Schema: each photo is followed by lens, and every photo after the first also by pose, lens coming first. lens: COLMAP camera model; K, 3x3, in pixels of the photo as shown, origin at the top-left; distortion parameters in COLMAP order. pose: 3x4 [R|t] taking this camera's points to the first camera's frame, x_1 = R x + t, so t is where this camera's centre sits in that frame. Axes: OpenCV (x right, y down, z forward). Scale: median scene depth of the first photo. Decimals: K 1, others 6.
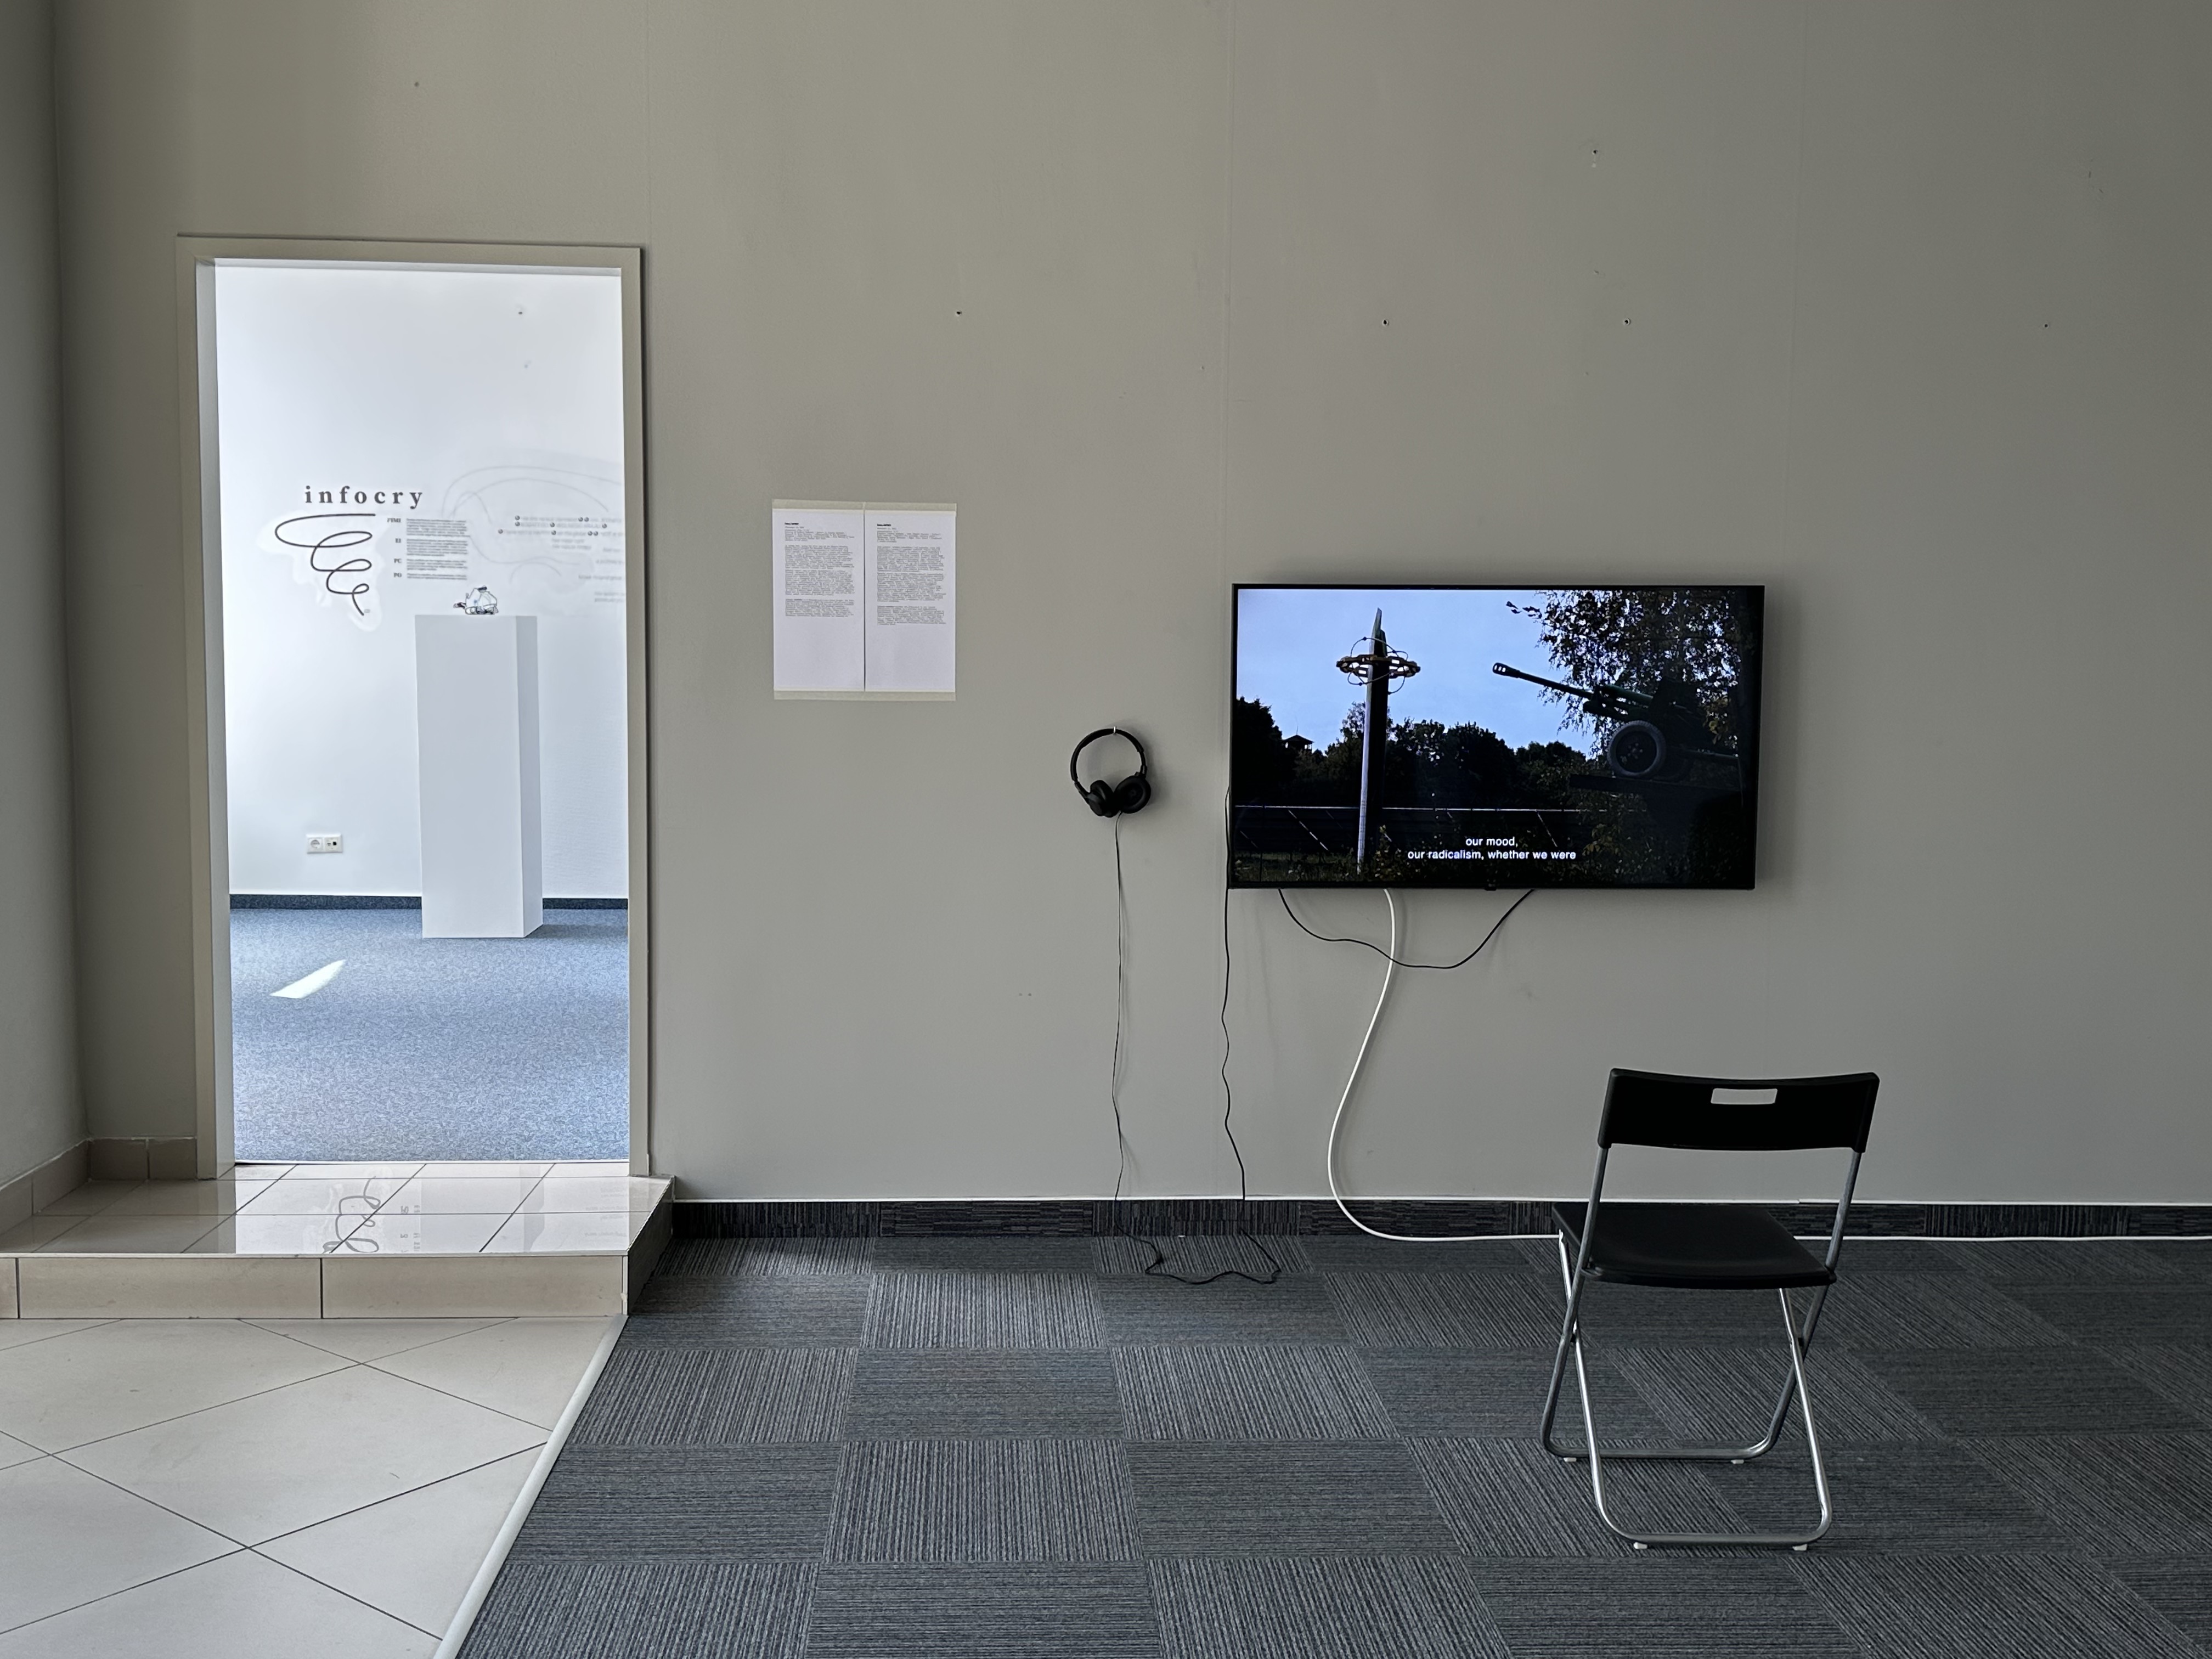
lens RADIAL K [[2230.6, 0, 1106.0], [0, 2230.6, 829.5], [0, 0, 1]] dist [0.197555, -0.521970]
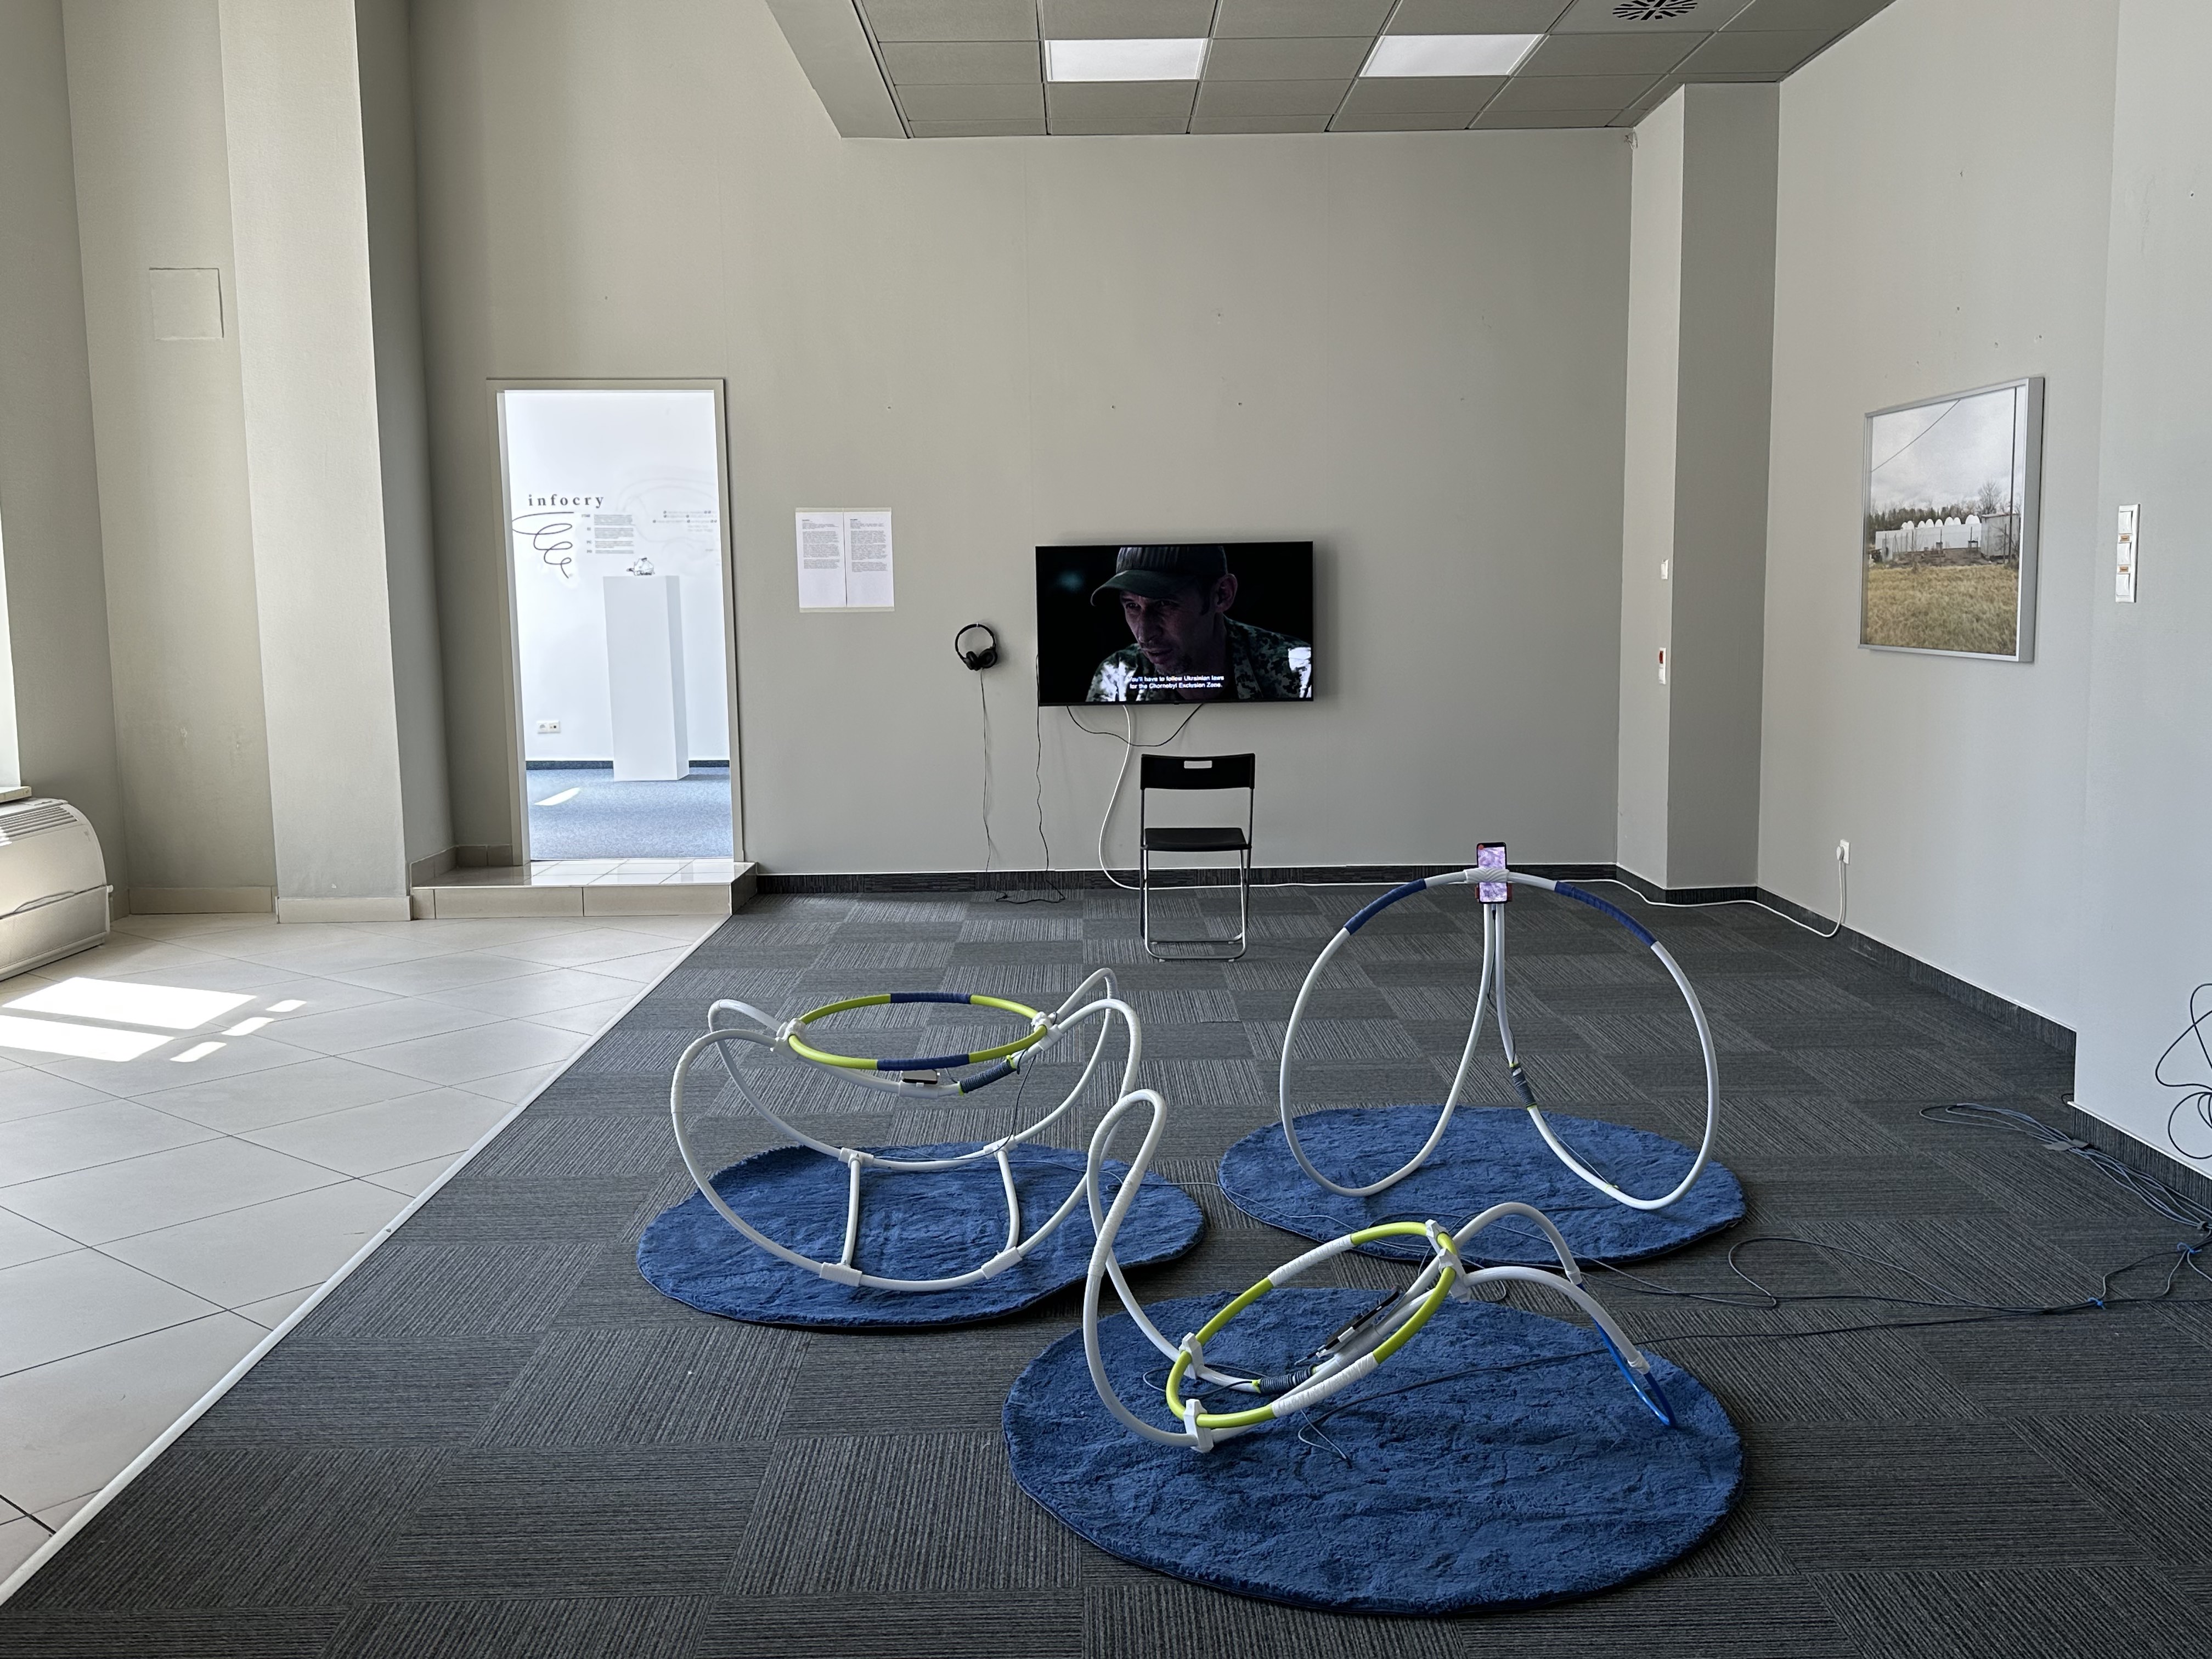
lens RADIAL K [[2015.0, 0, 1106.0], [0, 2015.0, 829.5], [0, 0, 1]] dist [0.190185, -0.387208]
pose [[0.998710, -0.021482, -0.046004, 0.188495], [0.022956, 0.999232, 0.031761, 0.078014], [0.045286, -0.032776, 0.998436, -0.722919]]
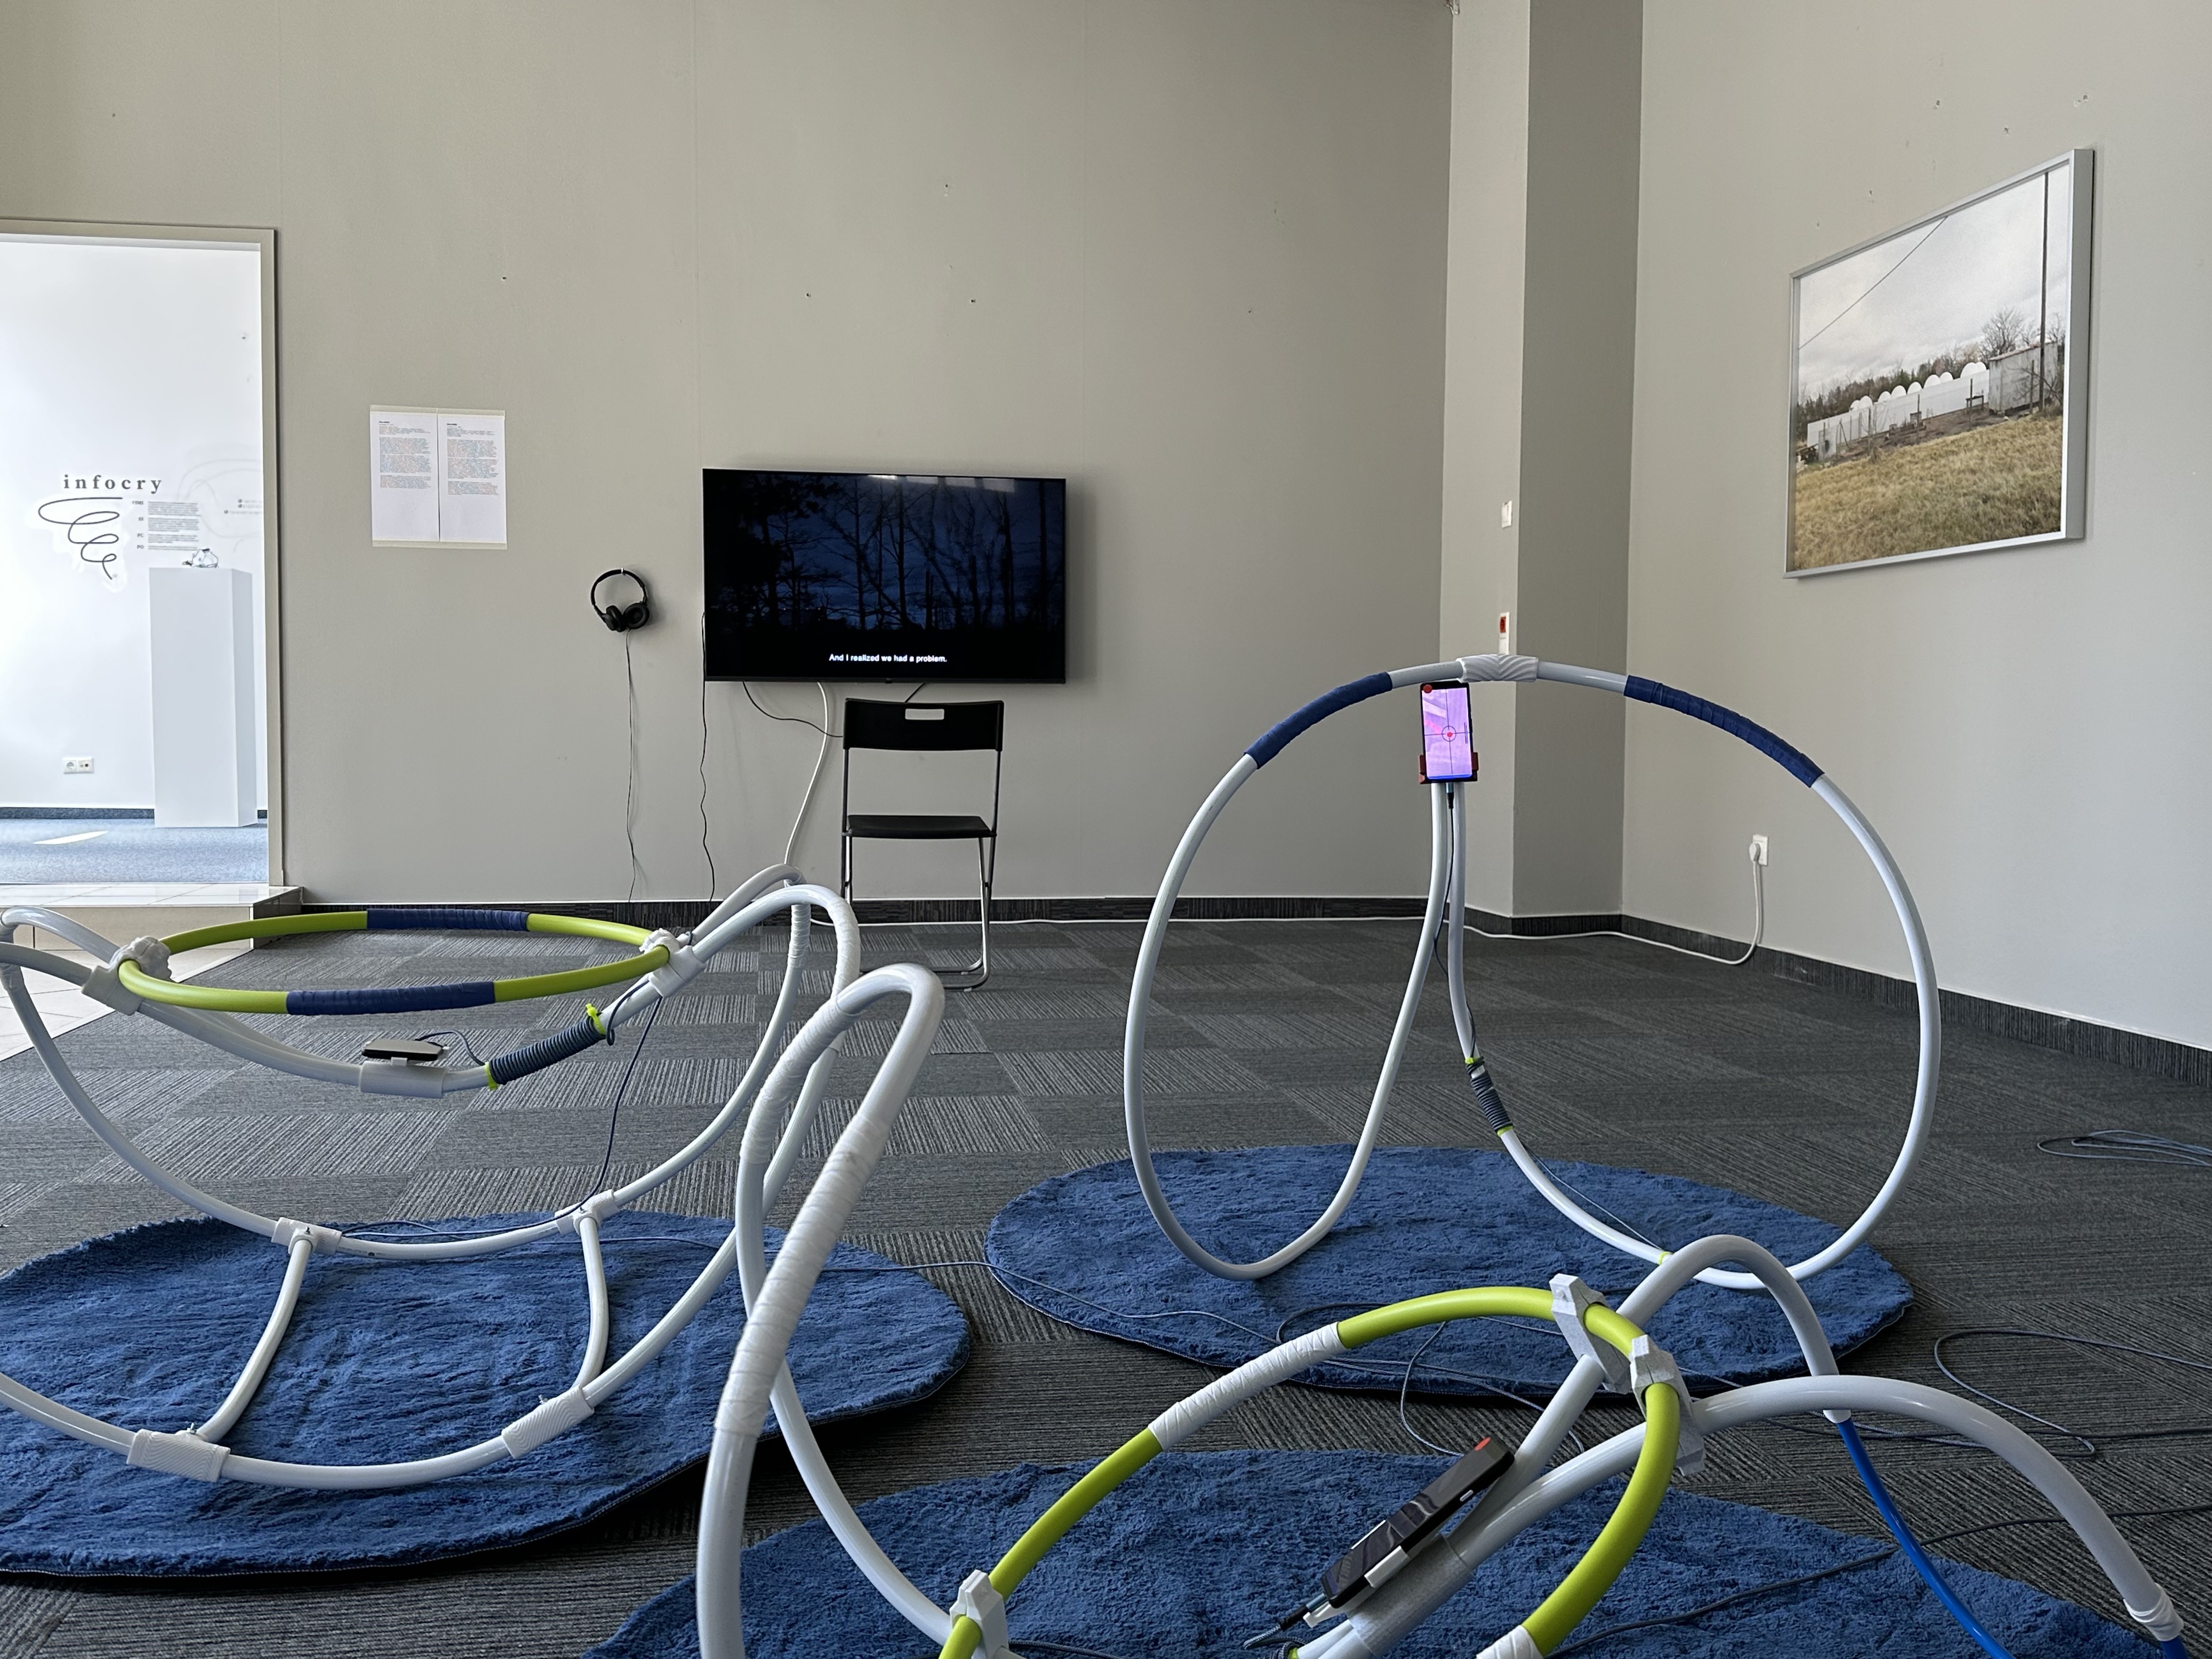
lens RADIAL K [[2049.2, 0, 1106.0], [0, 2049.2, 829.5], [0, 0, 1]] dist [0.165604, -0.349784]
pose [[0.994387, -0.010760, 0.105252, 0.170465], [0.014747, 0.999200, -0.037177, 0.175018], [-0.104768, 0.038521, 0.993750, -0.346659]]
